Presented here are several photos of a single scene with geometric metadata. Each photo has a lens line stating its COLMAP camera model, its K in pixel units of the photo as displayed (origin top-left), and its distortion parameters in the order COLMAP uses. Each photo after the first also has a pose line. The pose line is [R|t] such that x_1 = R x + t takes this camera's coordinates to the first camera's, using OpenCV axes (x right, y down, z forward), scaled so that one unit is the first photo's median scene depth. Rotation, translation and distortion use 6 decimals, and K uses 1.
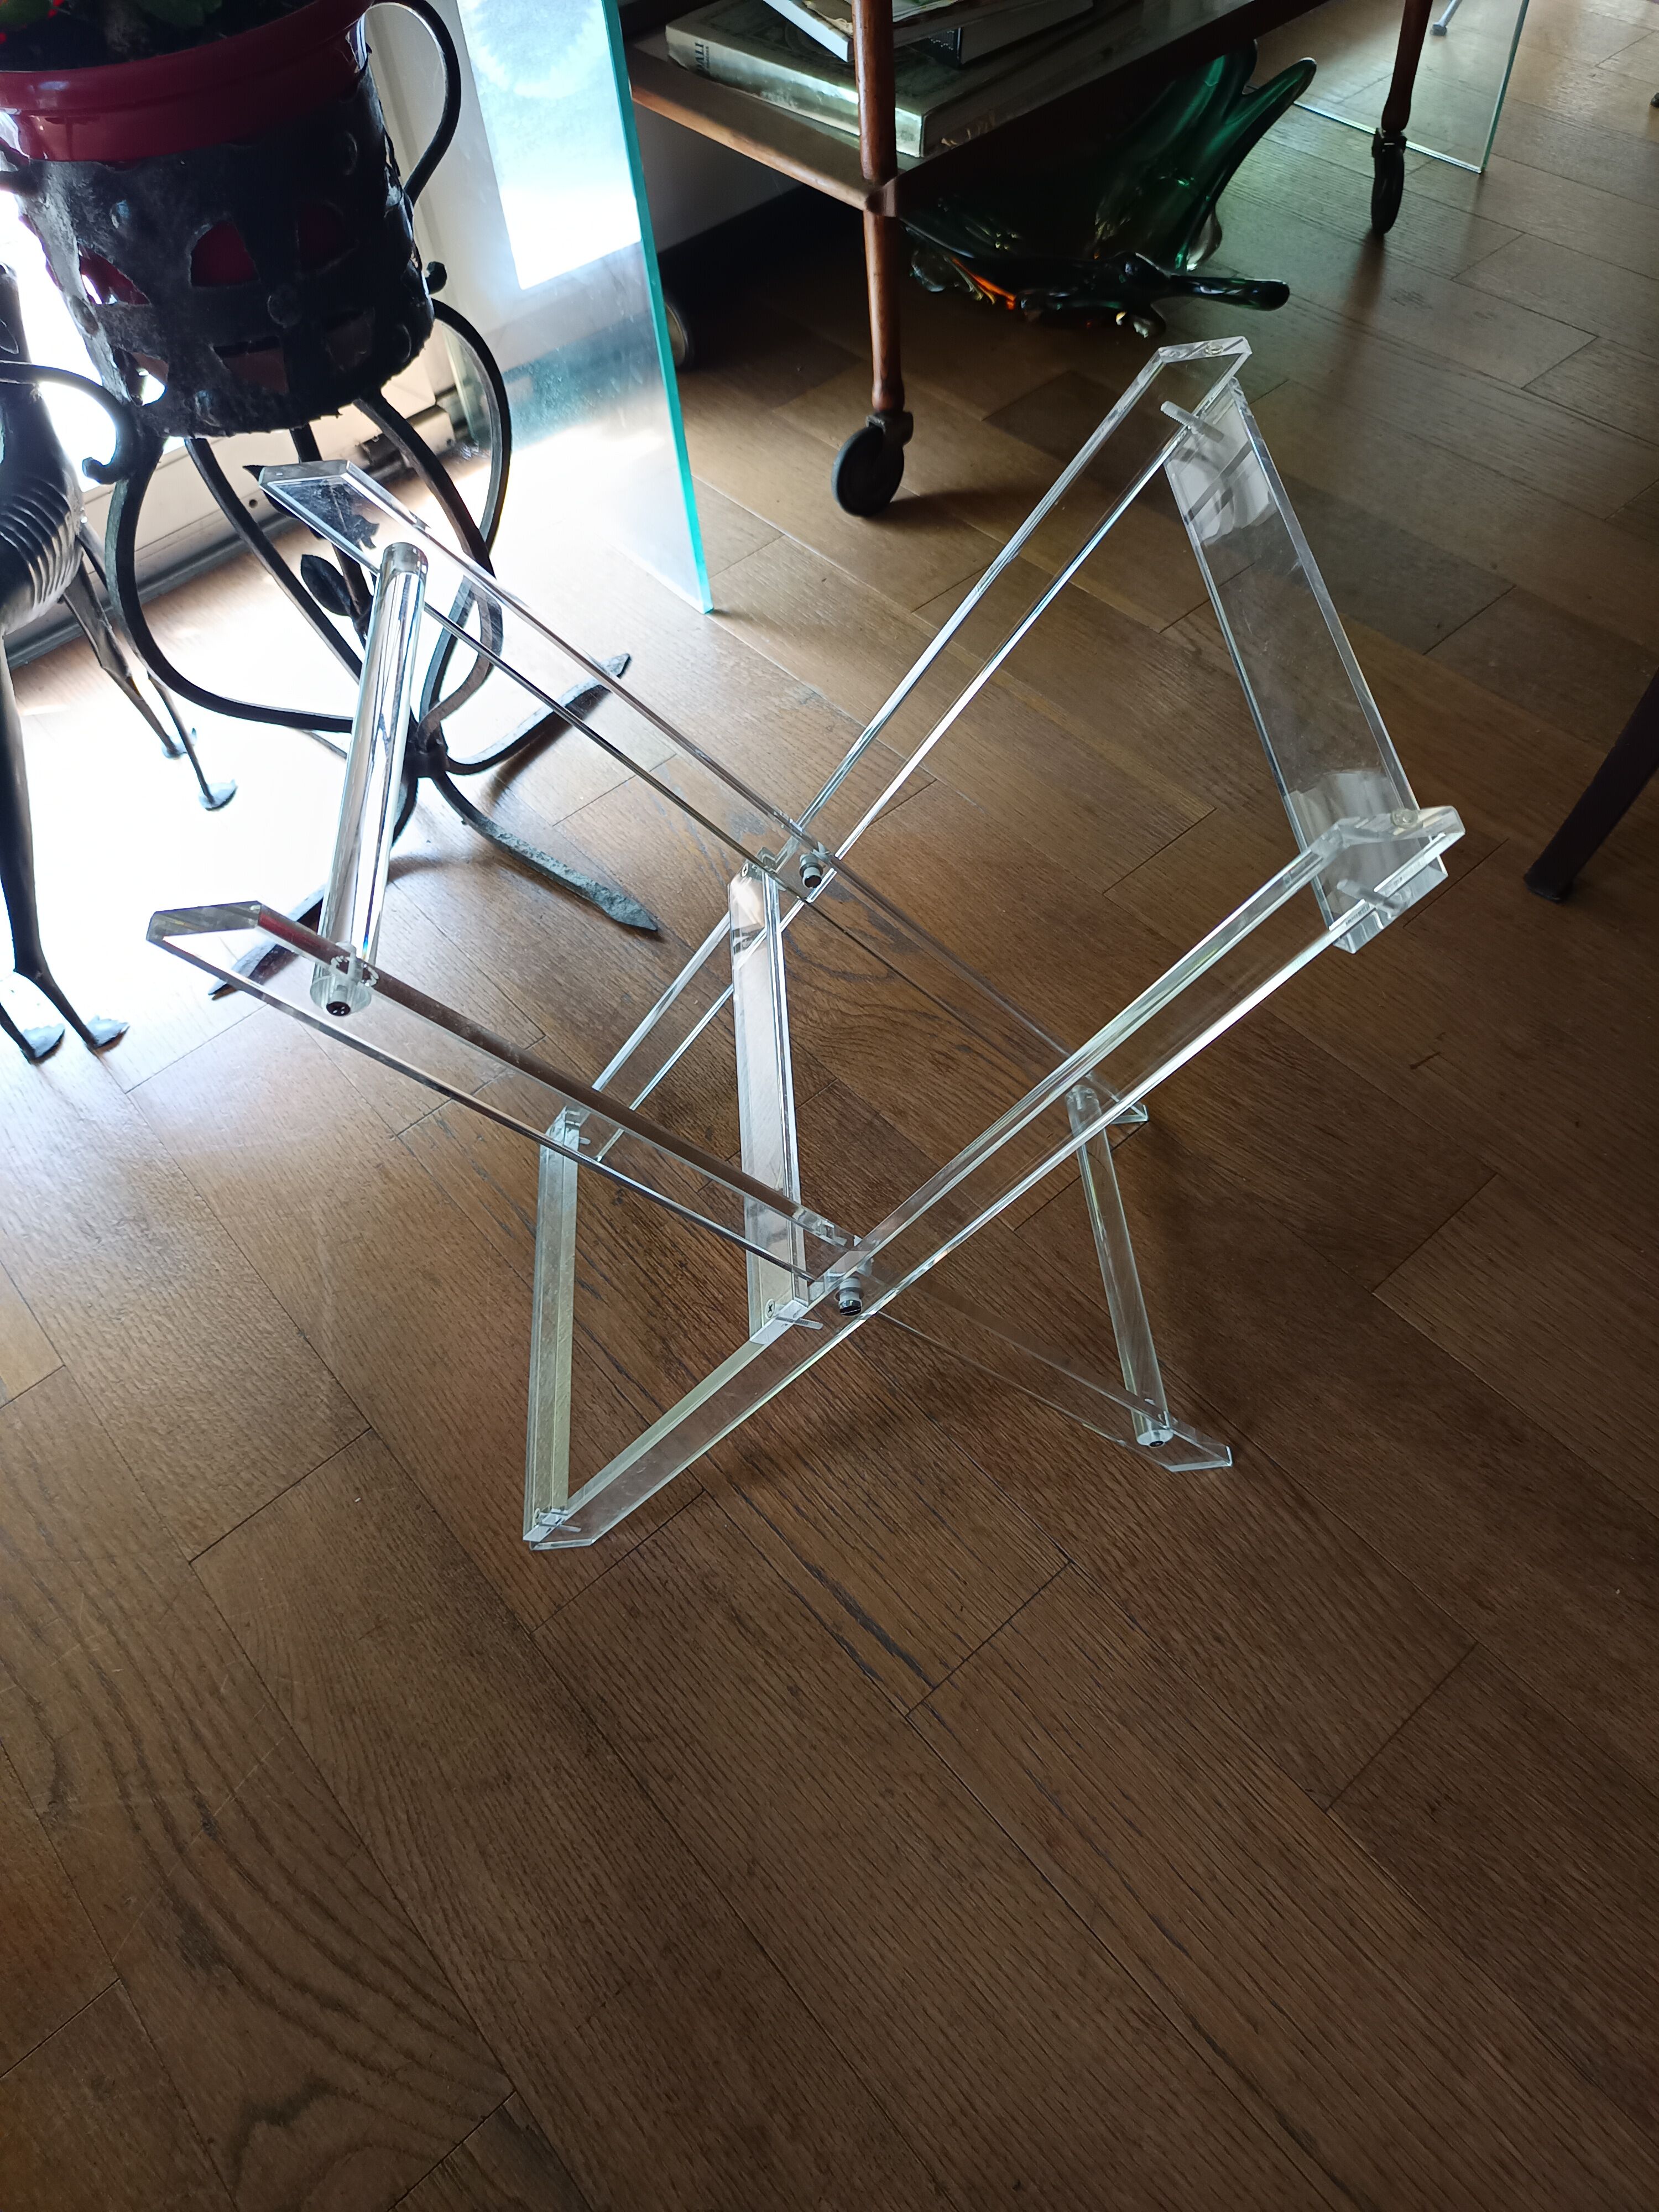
lens RADIAL K [[1586.2, 0, 822.1], [0, 1586.2, 1091.3], [0, 0, 1]] dist [-0.002455, 0.006454]
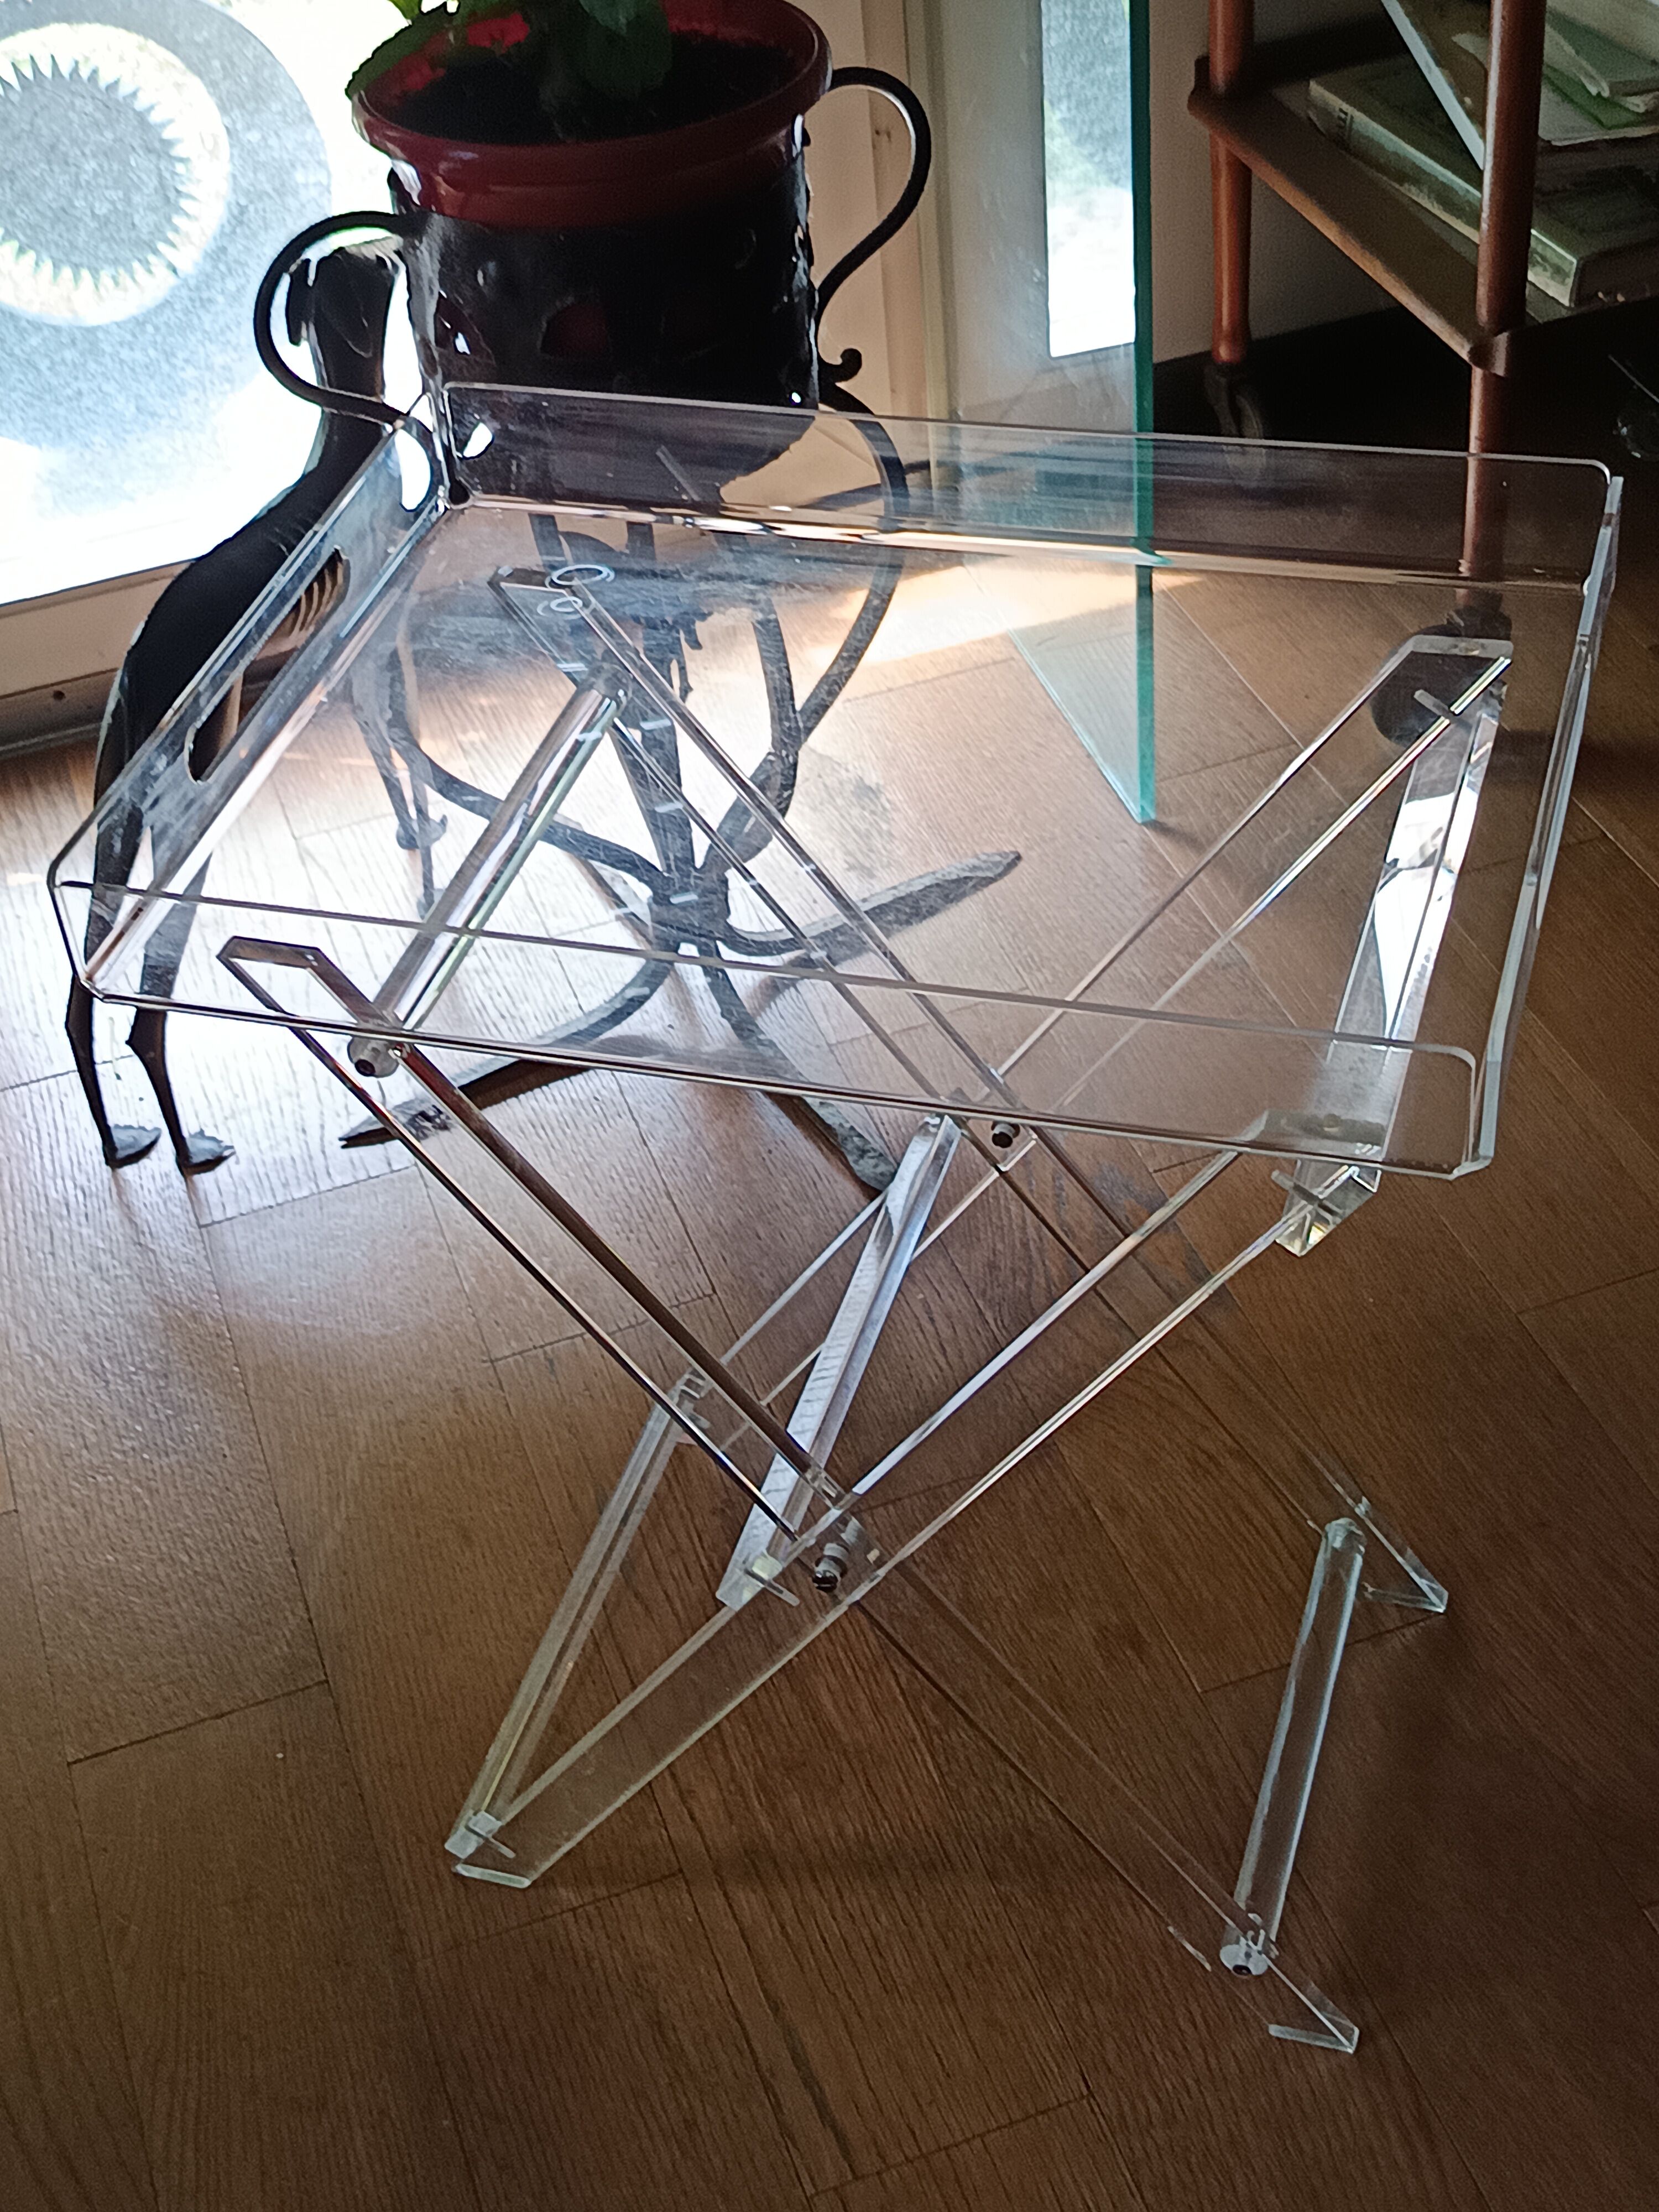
lens RADIAL K [[3239.7, 0, 831.4], [0, 3239.7, 1050.9], [0, 0, 1]] dist [0.052105, -0.083245]
pose [[0.929938, 0.237622, -0.280628, 0.298425], [-0.292637, 0.940354, -0.173488, 0.114127], [0.222665, 0.243455, 0.944007, -0.494874]]
